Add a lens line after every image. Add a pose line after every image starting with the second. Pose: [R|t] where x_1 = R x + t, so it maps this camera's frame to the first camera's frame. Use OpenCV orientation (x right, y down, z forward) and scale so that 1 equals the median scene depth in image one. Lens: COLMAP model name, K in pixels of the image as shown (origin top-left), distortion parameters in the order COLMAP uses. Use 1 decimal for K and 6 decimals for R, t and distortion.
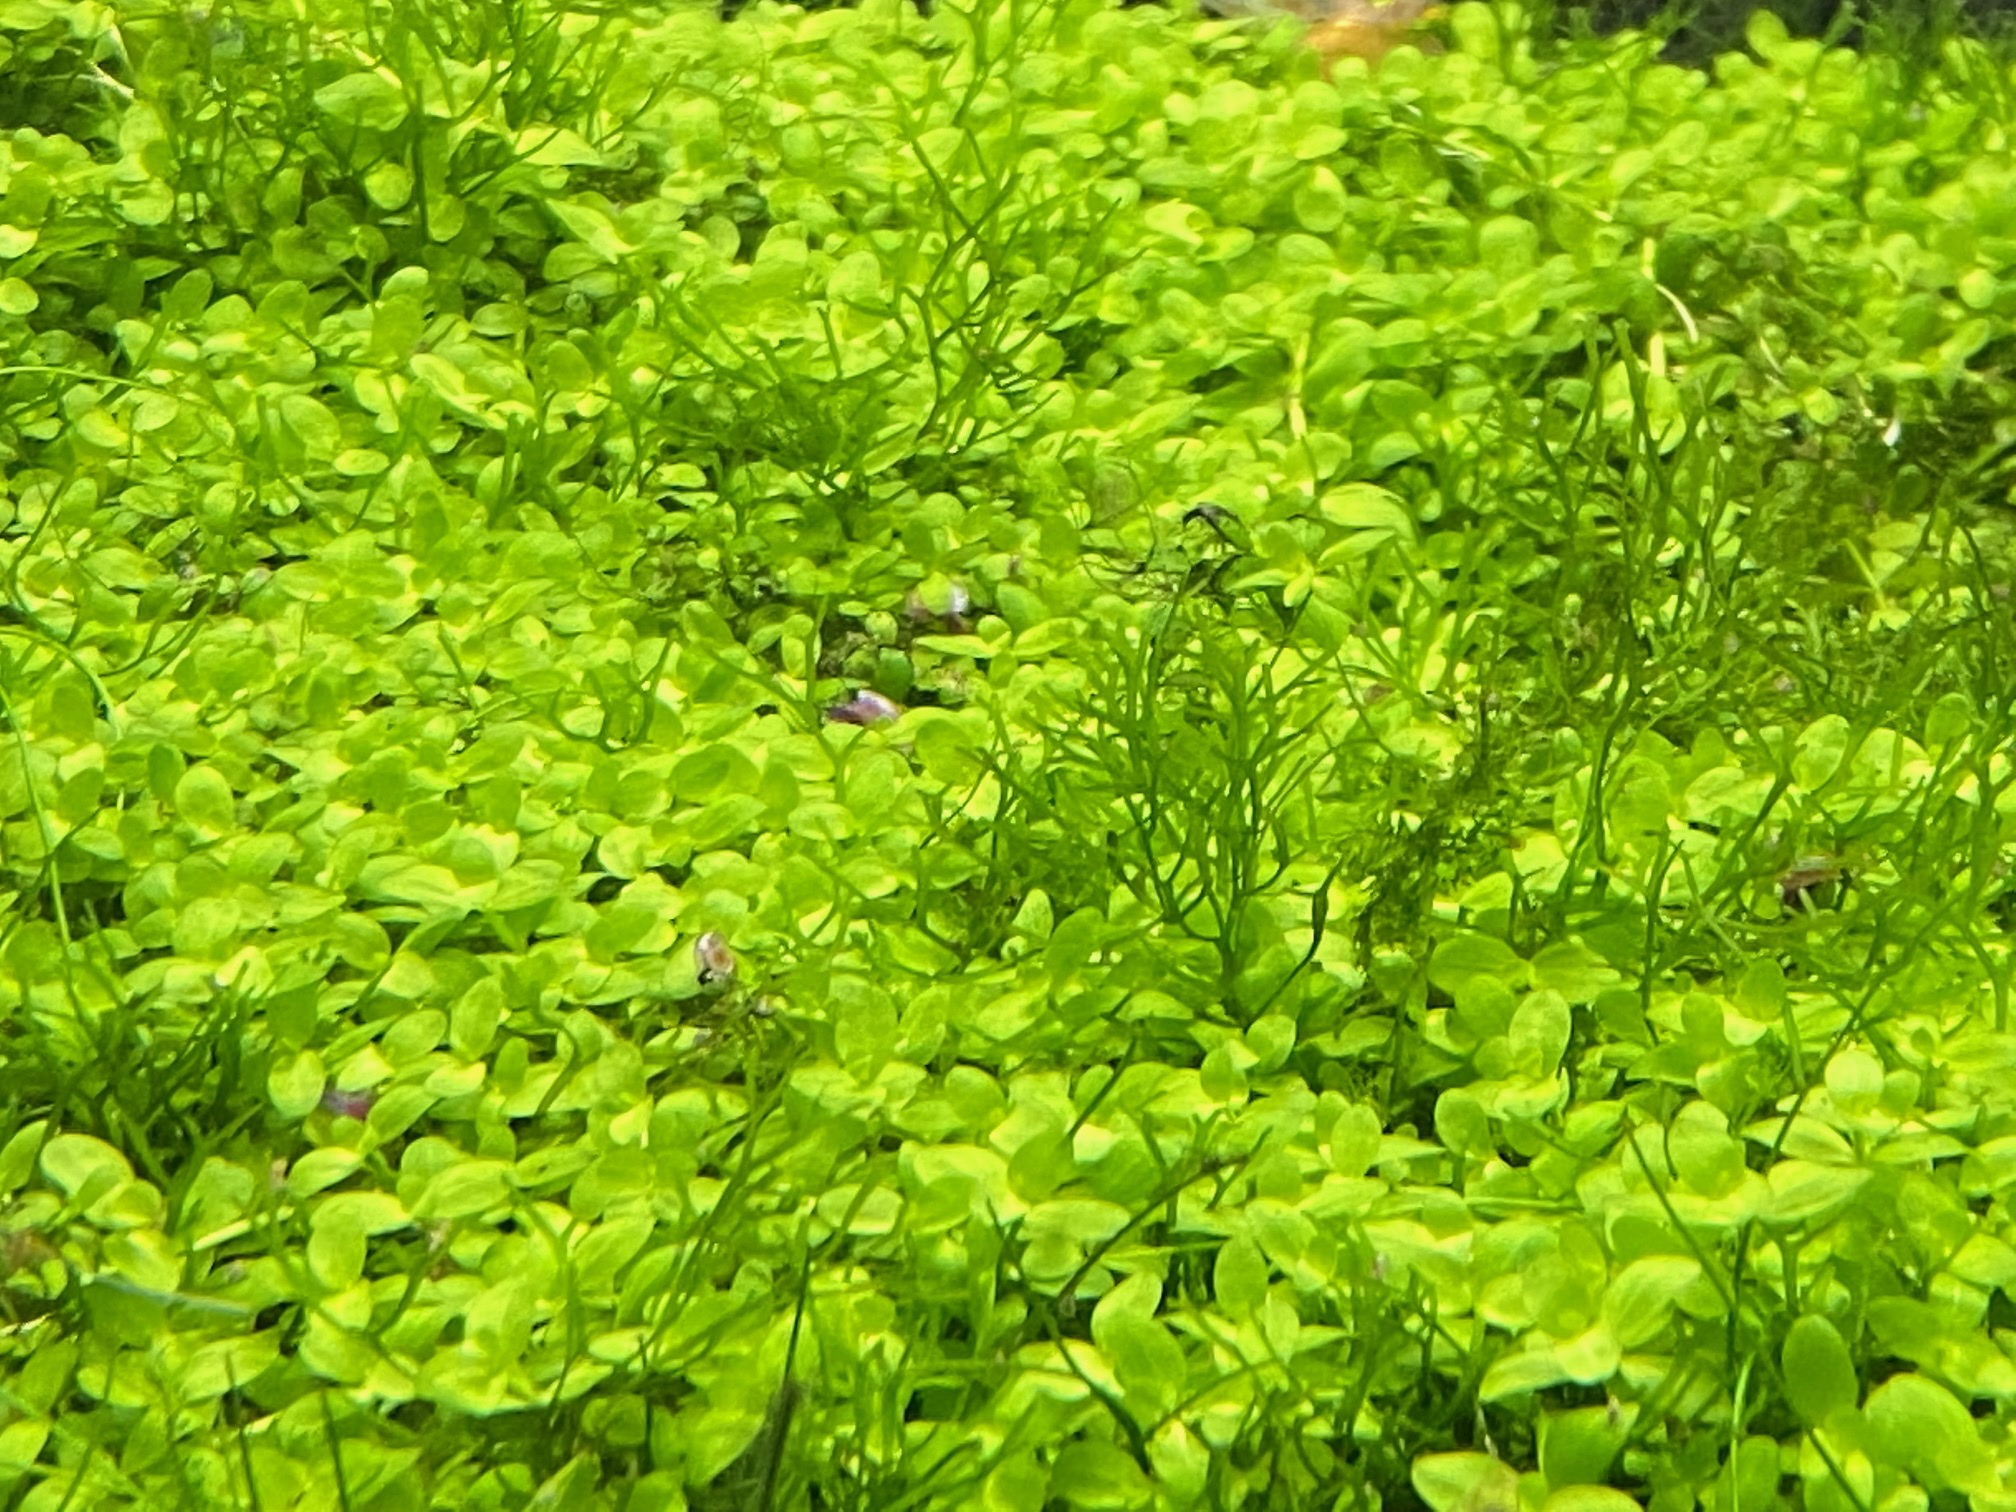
lens RADIAL K [[5026.2, 0, 1008.0], [0, 5026.2, 756.0], [0, 0, 1]] dist [0.093327, 3.902666]
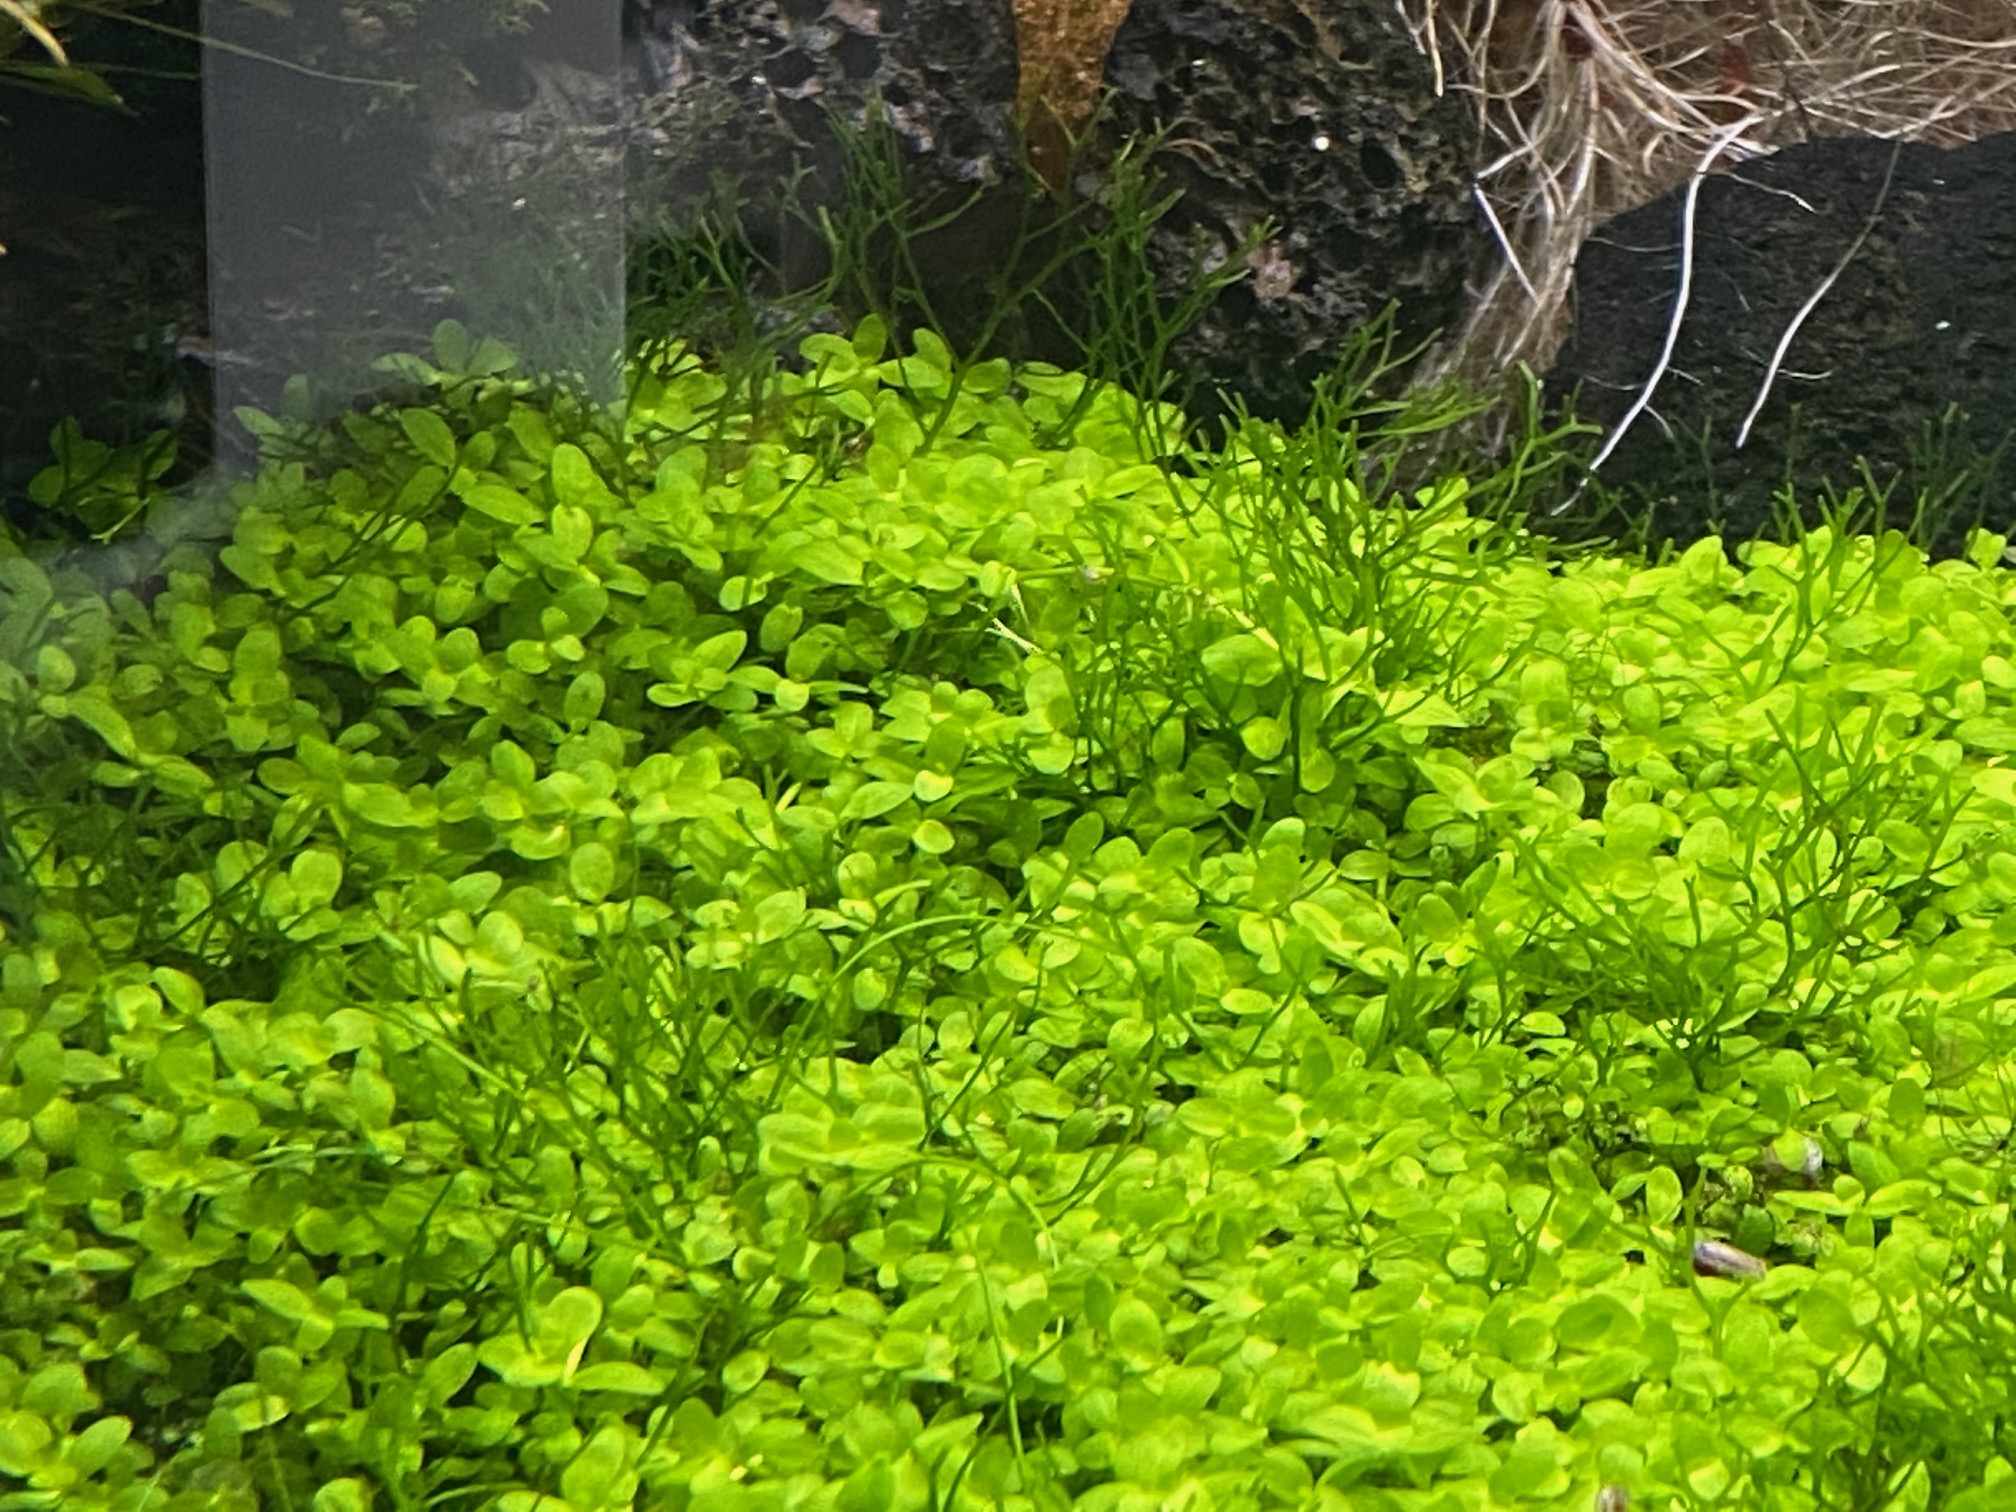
lens RADIAL K [[5026.2, 0, 1008.0], [0, 5026.2, 756.0], [0, 0, 1]] dist [0.093327, 3.902666]
pose [[0.992773, 0.027531, -0.116808, -0.053879], [-0.035683, 0.997027, -0.068286, -0.035004], [0.114581, 0.071960, 0.990804, -0.086456]]
